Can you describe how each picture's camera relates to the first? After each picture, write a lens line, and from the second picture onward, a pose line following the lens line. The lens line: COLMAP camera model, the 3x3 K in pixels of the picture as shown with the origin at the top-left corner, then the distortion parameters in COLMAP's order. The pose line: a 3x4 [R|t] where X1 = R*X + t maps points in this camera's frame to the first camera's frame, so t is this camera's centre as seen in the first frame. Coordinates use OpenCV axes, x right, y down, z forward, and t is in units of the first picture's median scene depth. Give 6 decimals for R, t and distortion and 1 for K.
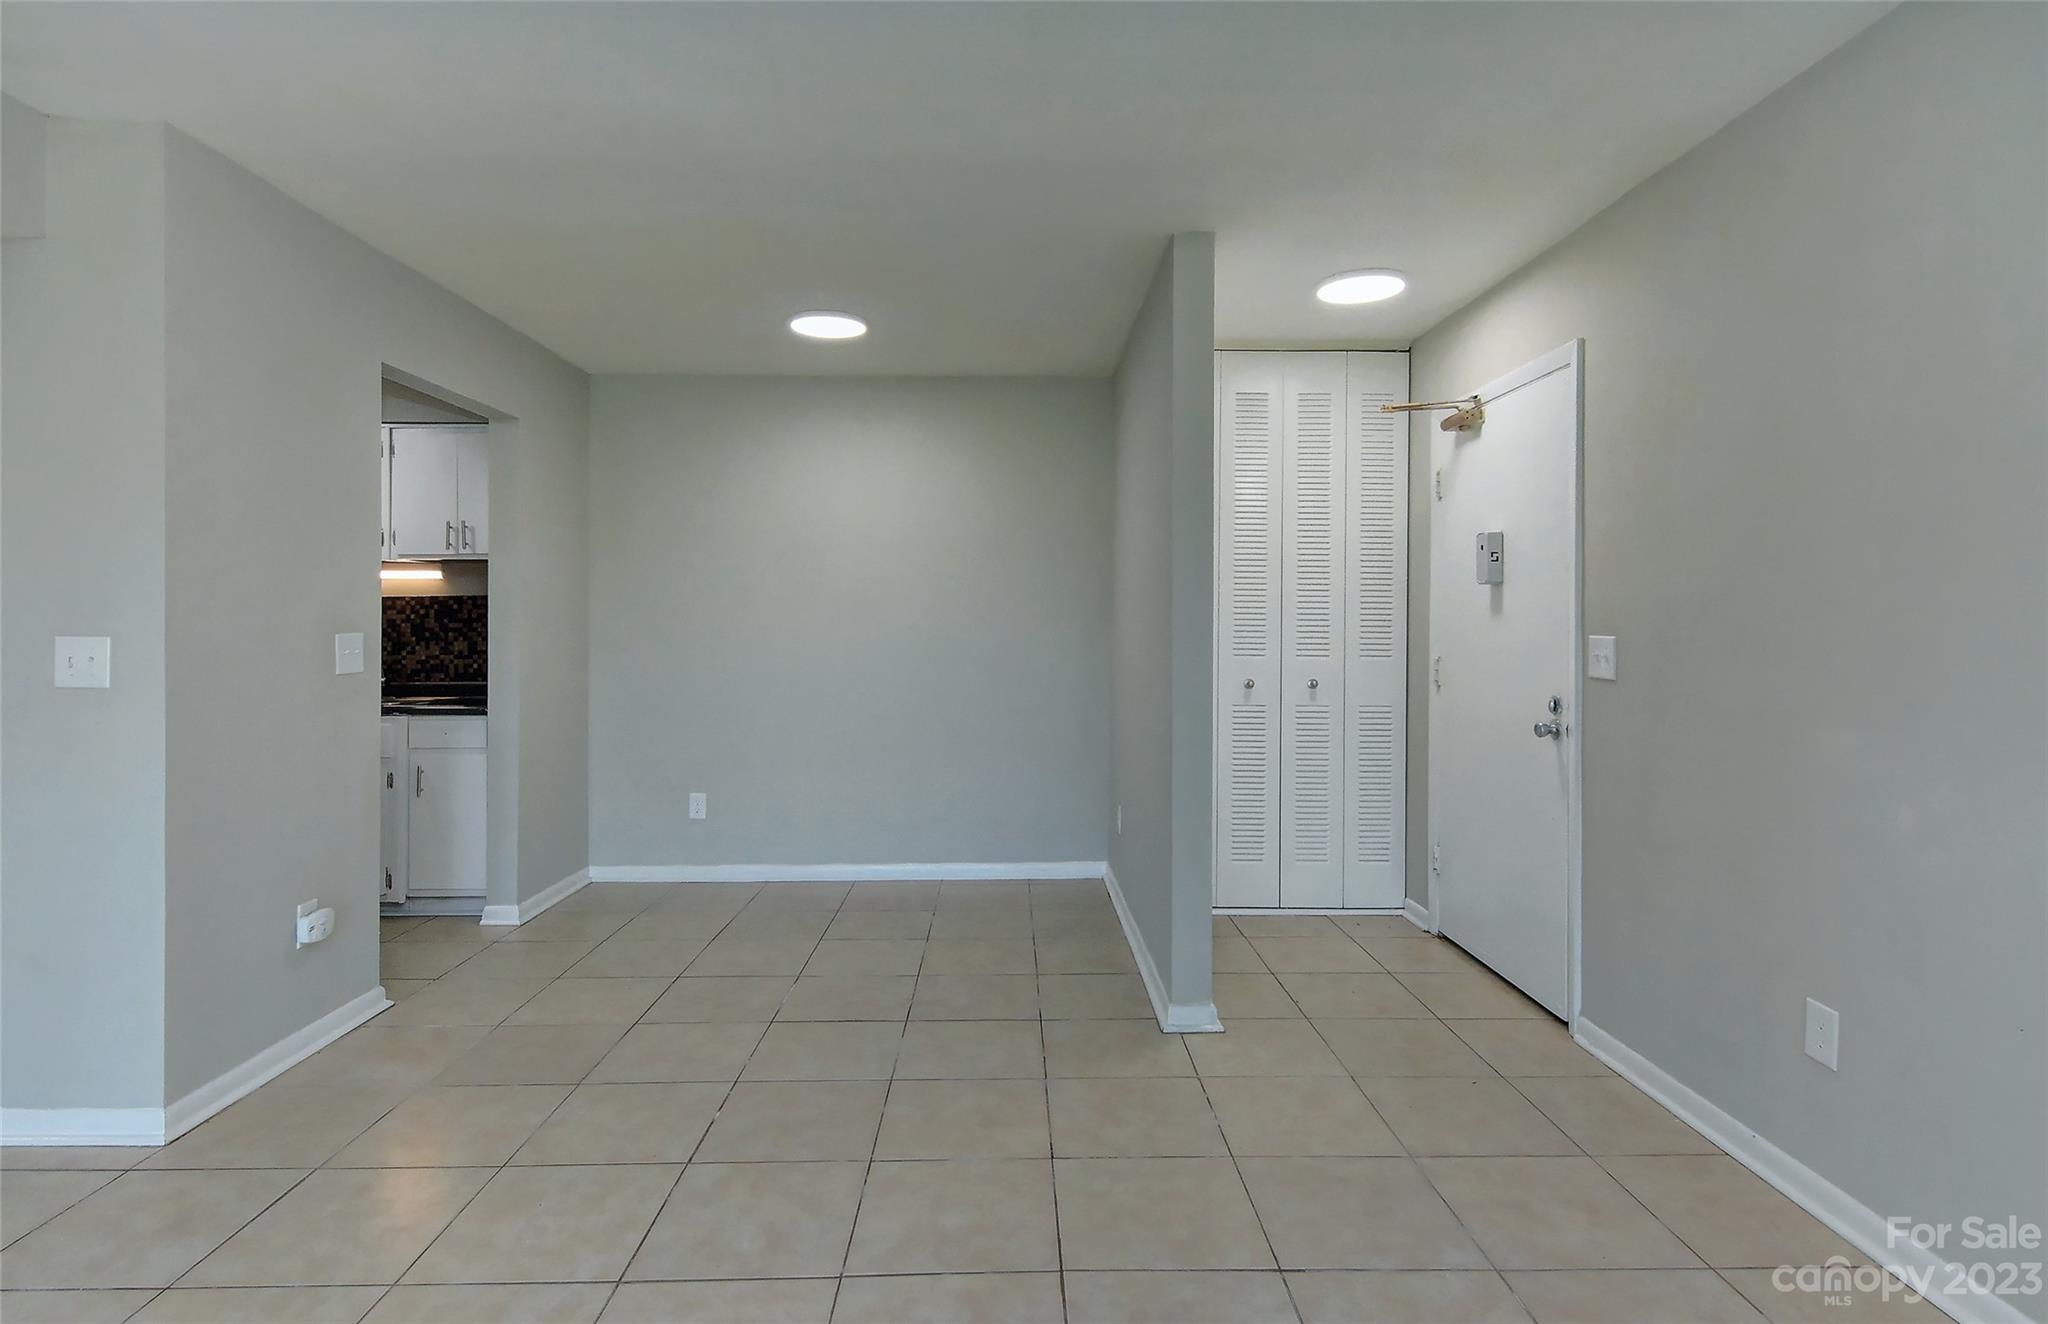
lens RADIAL K [[963.3, 0, 1065.3], [0, 963.3, 628.5], [0, 0, 1]] dist [-0.000538, -0.000202]
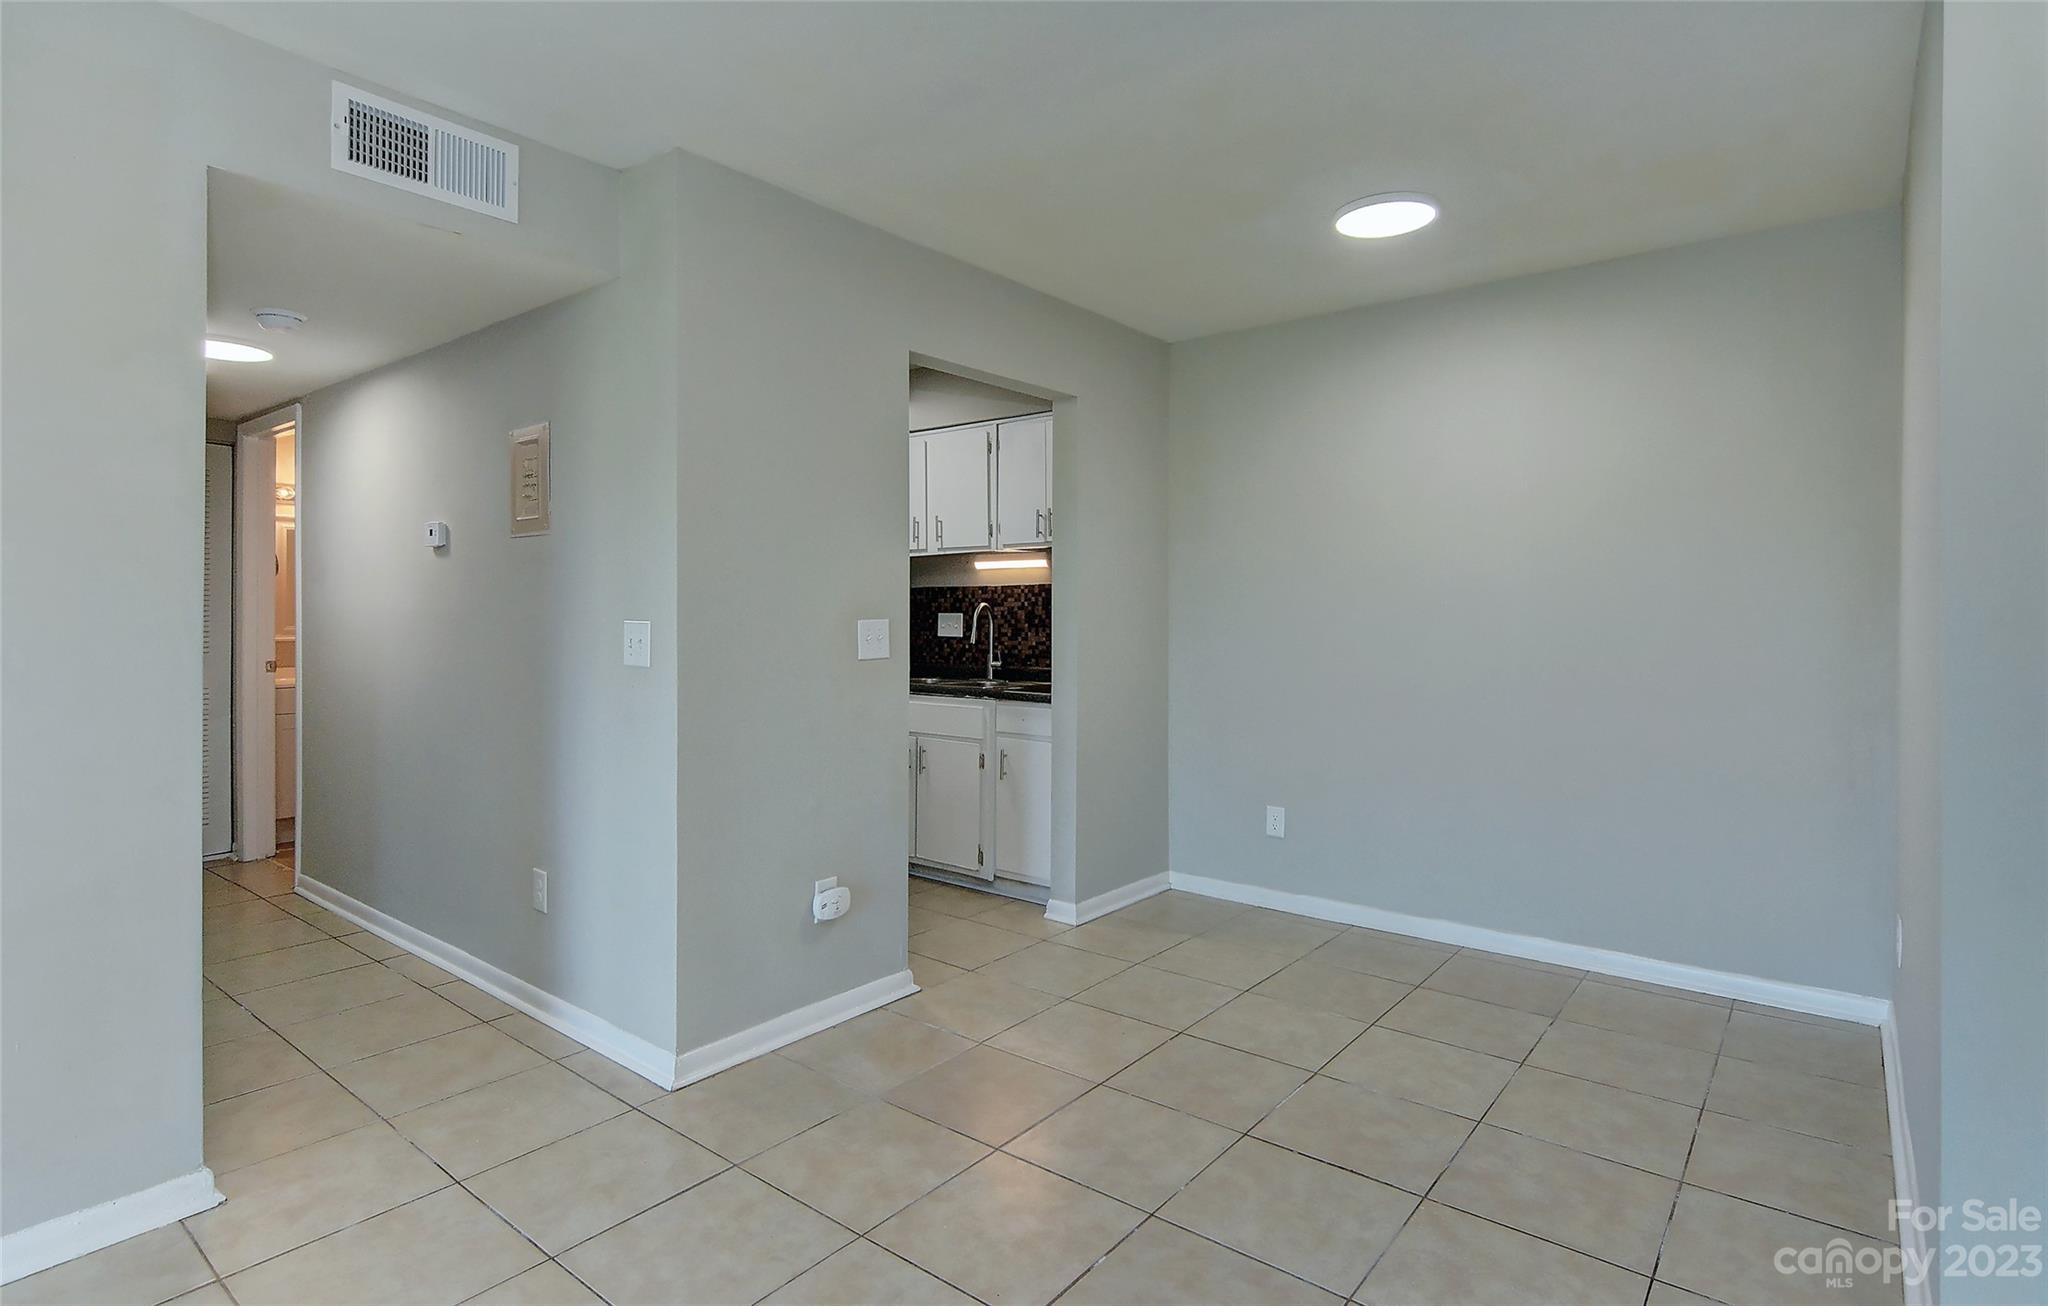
lens RADIAL K [[1016.9, 0, 1049.4], [0, 1016.9, 617.6], [0, 0, 1]] dist [-0.001653, -0.000180]
pose [[0.758318, -0.001354, -0.651883, 0.069908], [0.001692, 0.999999, -0.000109, 0.002756], [0.651883, -0.001020, 0.758319, 0.215836]]
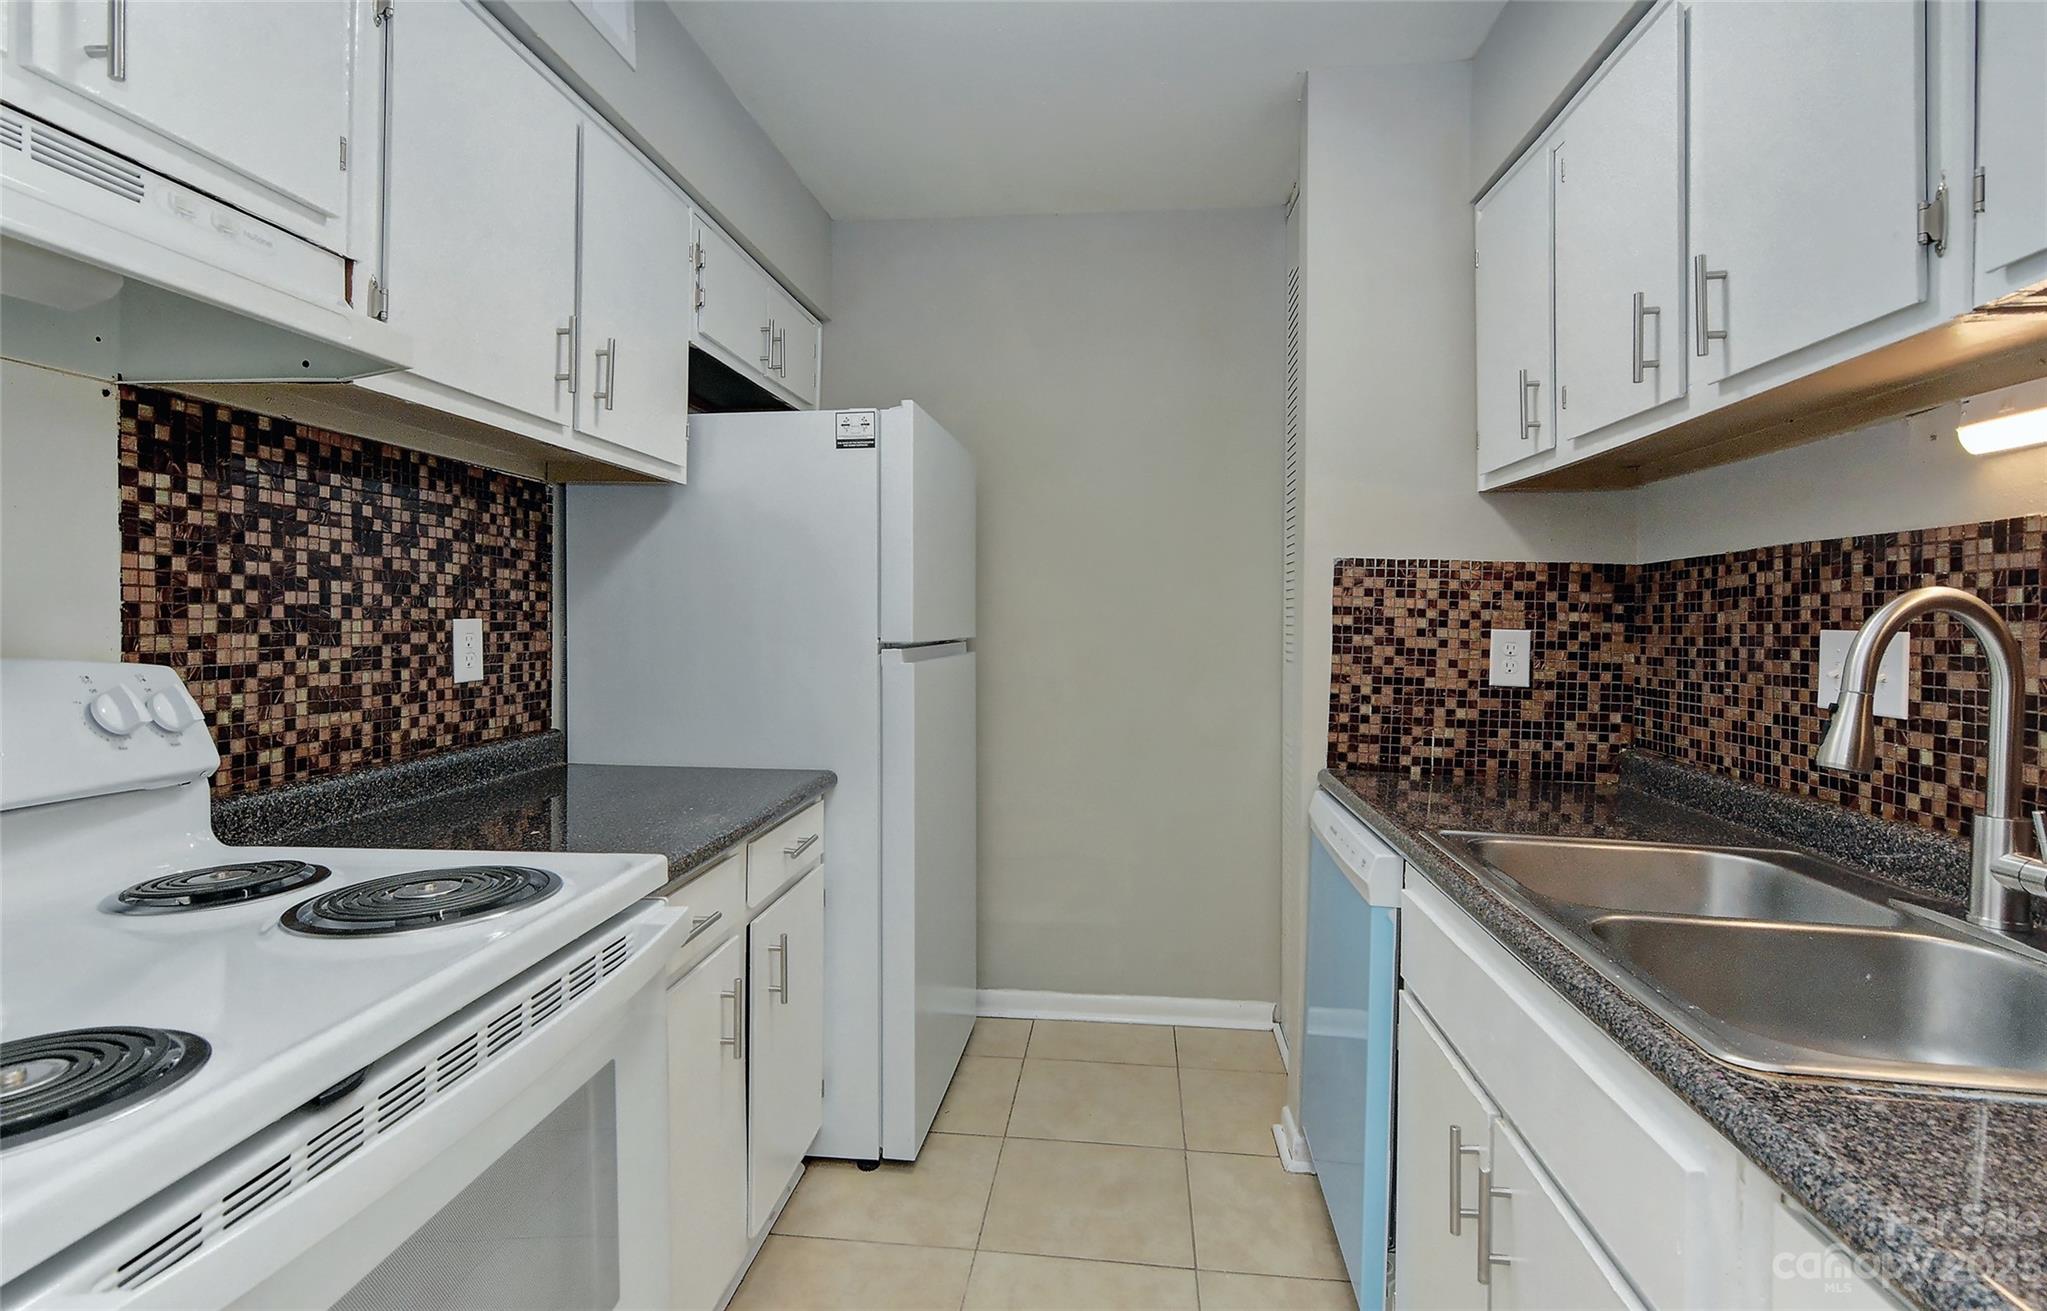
lens RADIAL K [[995.4, 0, 1013.6], [0, 995.4, 628.5], [0, 0, 1]] dist [-0.001225, -0.000320]
pose [[-0.152249, 0.004120, -0.988334, -0.514245], [-0.011789, 0.999913, 0.005985, -0.002518], [0.988272, 0.012563, -0.152187, 0.920685]]
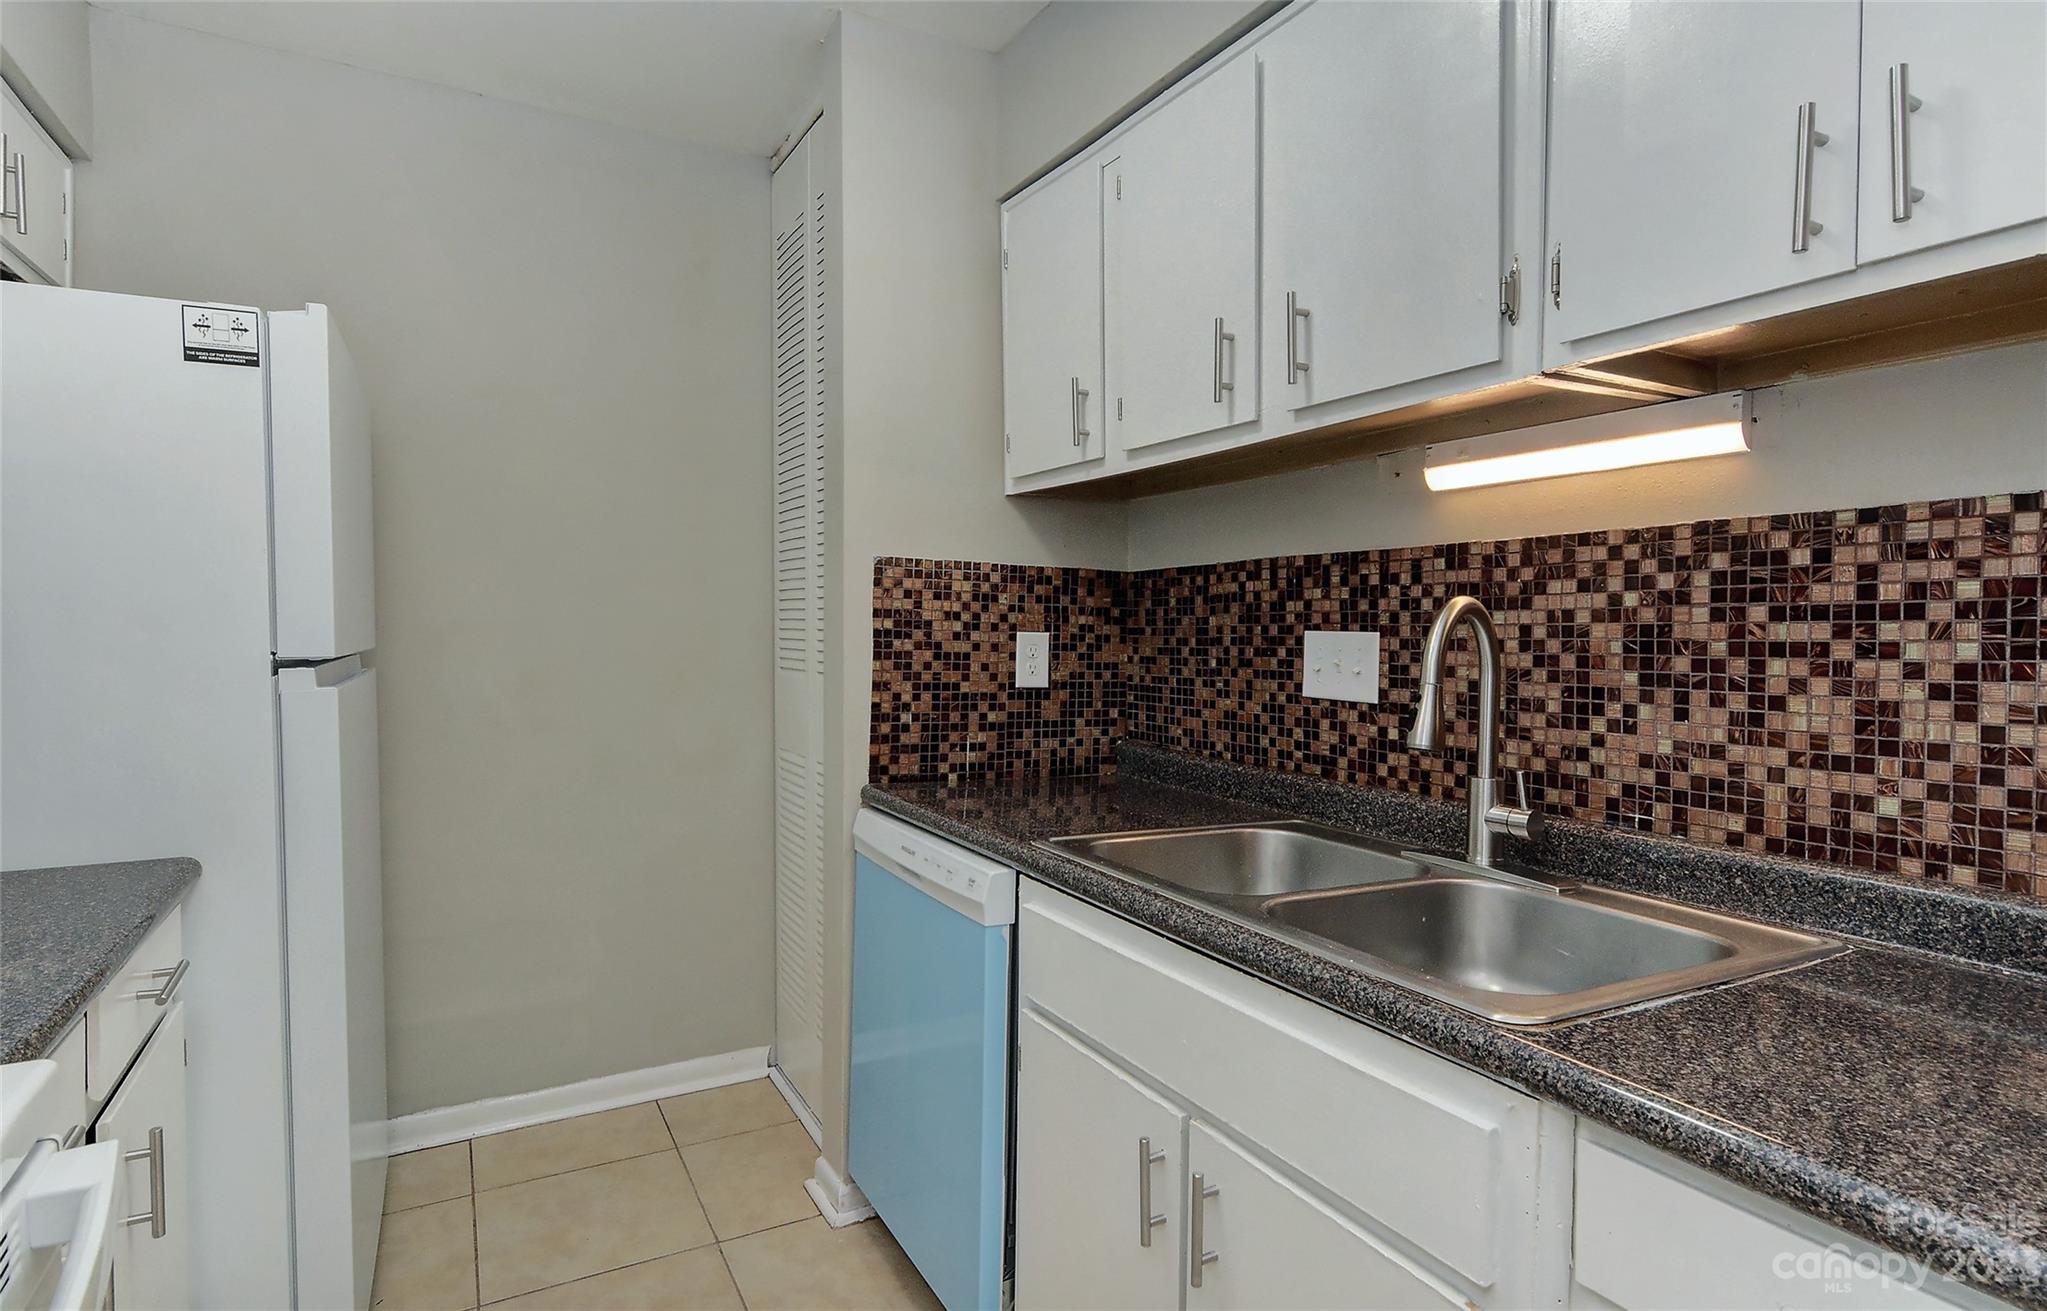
lens RADIAL K [[1052.9, 0, 1023.5], [0, 1052.9, 655.5], [0, 0, 1]] dist [0.003754, 0.000011]
pose [[0.447063, 0.023843, -0.894185, -0.571051], [-0.005624, 0.999700, 0.023844, -0.002883], [0.894485, -0.005631, 0.447063, 0.834938]]
